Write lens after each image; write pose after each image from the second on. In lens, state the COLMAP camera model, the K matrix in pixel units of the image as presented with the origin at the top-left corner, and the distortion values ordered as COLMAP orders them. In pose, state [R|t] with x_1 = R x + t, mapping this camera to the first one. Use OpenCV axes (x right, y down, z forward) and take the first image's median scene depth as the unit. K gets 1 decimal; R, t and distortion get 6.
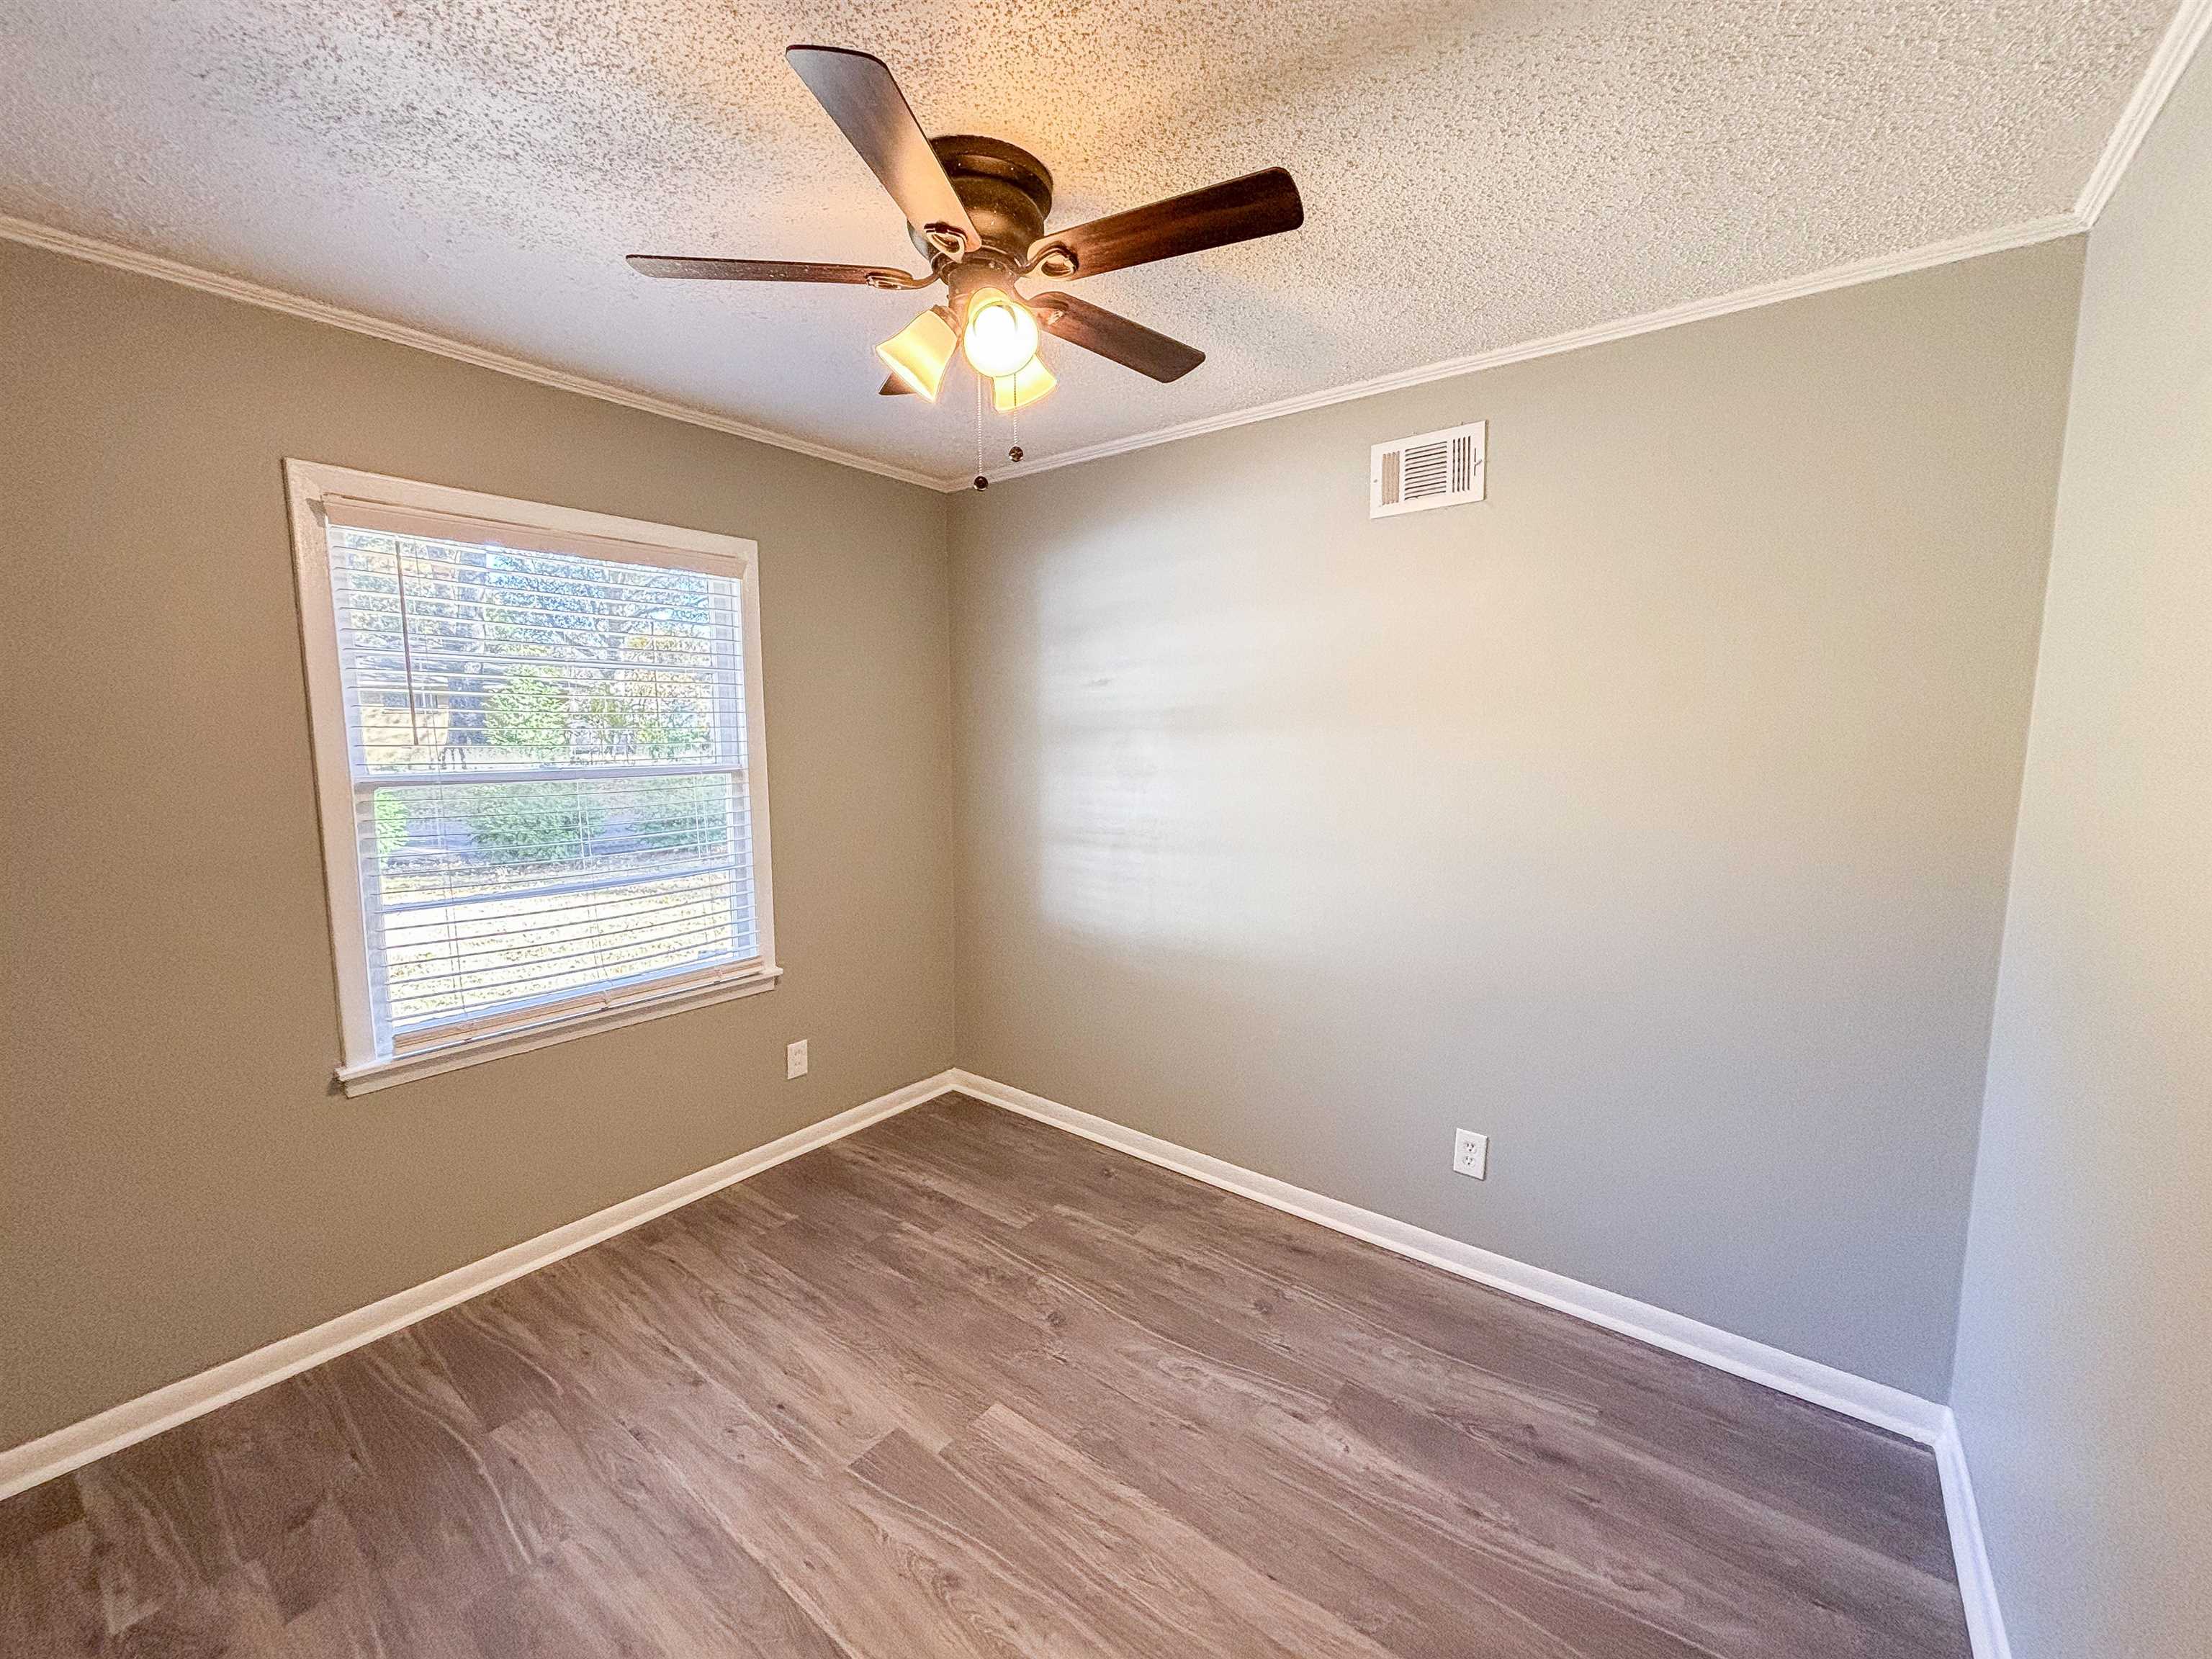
lens RADIAL K [[888.5, 0, 1106.0], [0, 888.5, 829.5], [0, 0, 1]] dist [-0.000377, 0.000364]
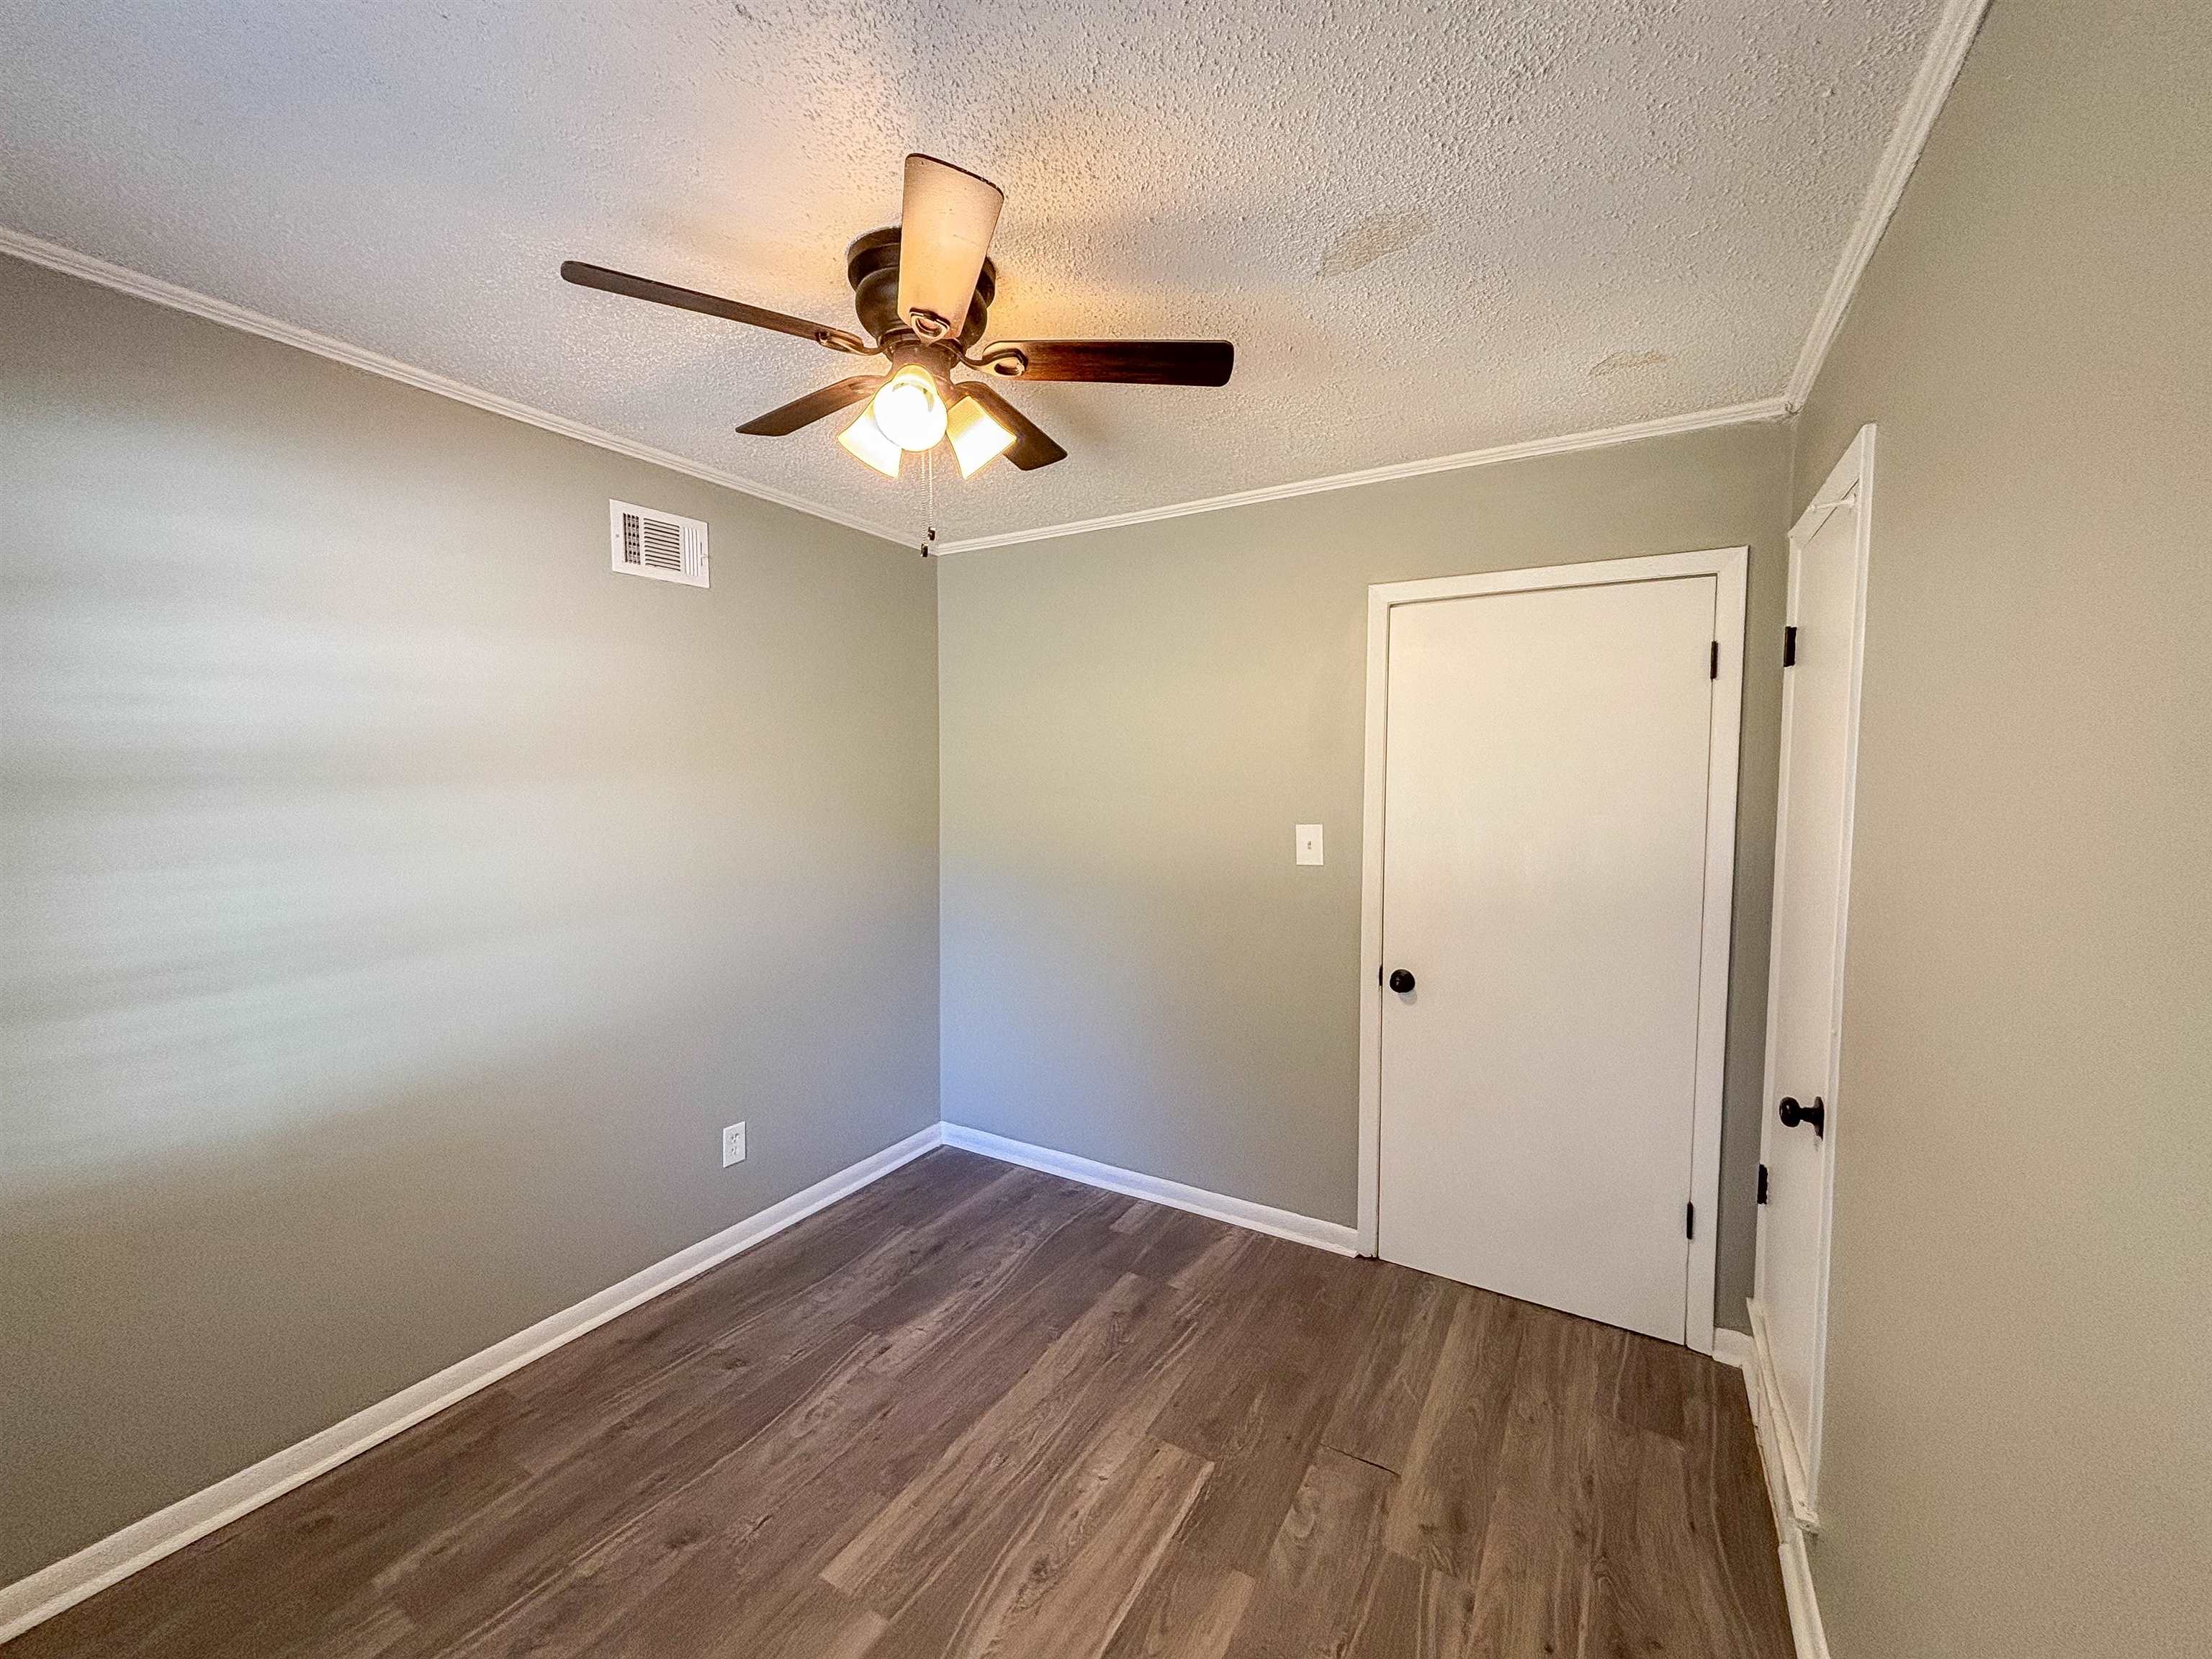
lens RADIAL K [[888.5, 0, 1106.0], [0, 888.5, 829.5], [0, 0, 1]] dist [-0.000377, 0.000364]
pose [[-0.125209, -0.062242, 0.990176, -0.968635], [0.104263, 0.991678, 0.075521, -0.101519], [-0.986637, 0.112694, -0.117678, 0.759399]]
